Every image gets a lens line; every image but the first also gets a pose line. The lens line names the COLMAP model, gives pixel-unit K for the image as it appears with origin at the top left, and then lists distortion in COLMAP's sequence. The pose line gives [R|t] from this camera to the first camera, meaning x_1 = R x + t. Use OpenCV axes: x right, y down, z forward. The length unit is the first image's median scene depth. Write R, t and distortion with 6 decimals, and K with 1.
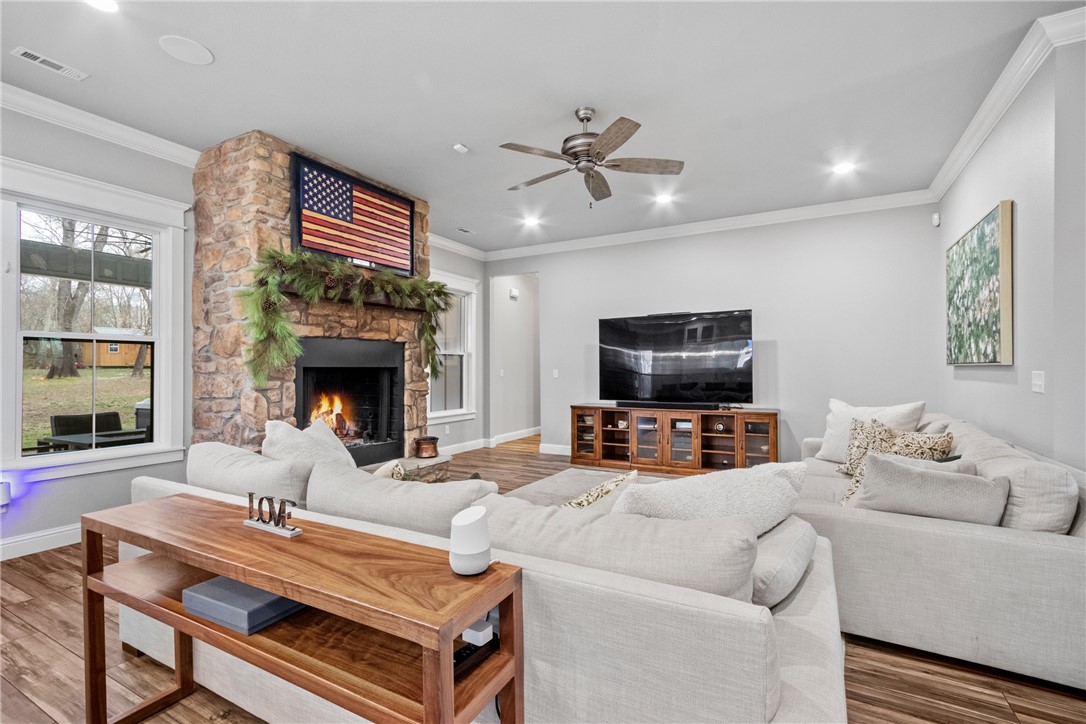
lens RADIAL K [[494.2, 0, 541.0], [0, 494.2, 371.4], [0, 0, 1]] dist [0.000316, 0.000146]
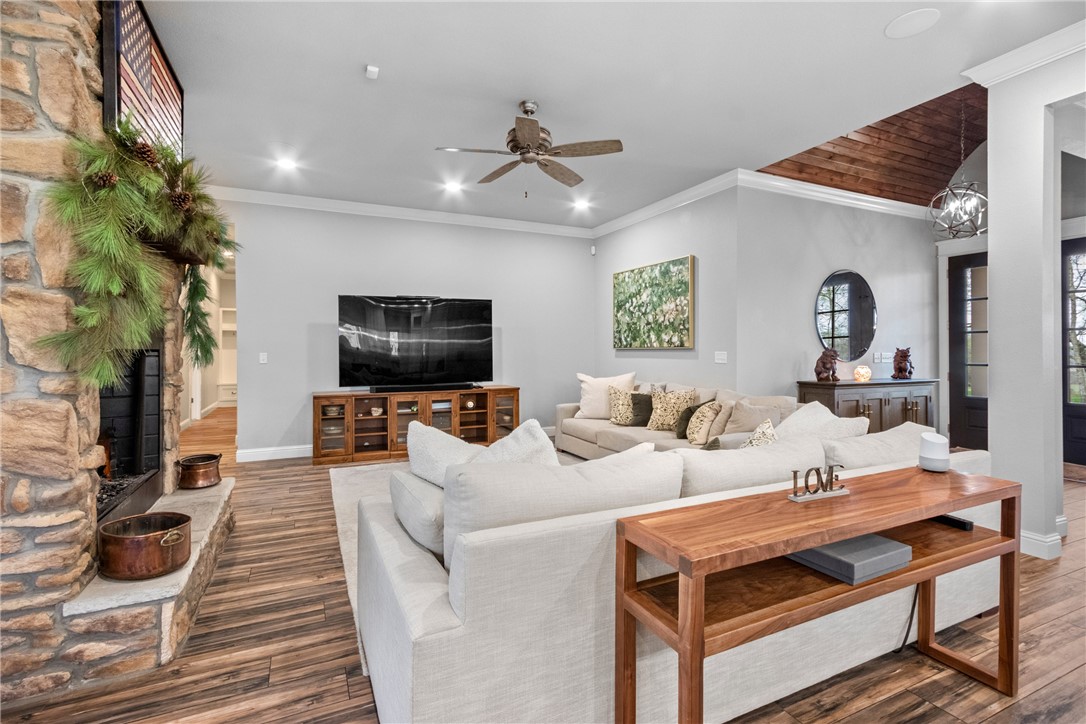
lens RADIAL K [[501.6, 0, 543.3], [0, 501.6, 357.3], [0, 0, 1]] dist [0.001743, 0.000918]
pose [[0.582487, -0.011678, 0.812756, -0.461679], [0.007302, 0.999932, 0.009134, -0.000974], [-0.812808, 0.000615, 0.582532, 0.218777]]
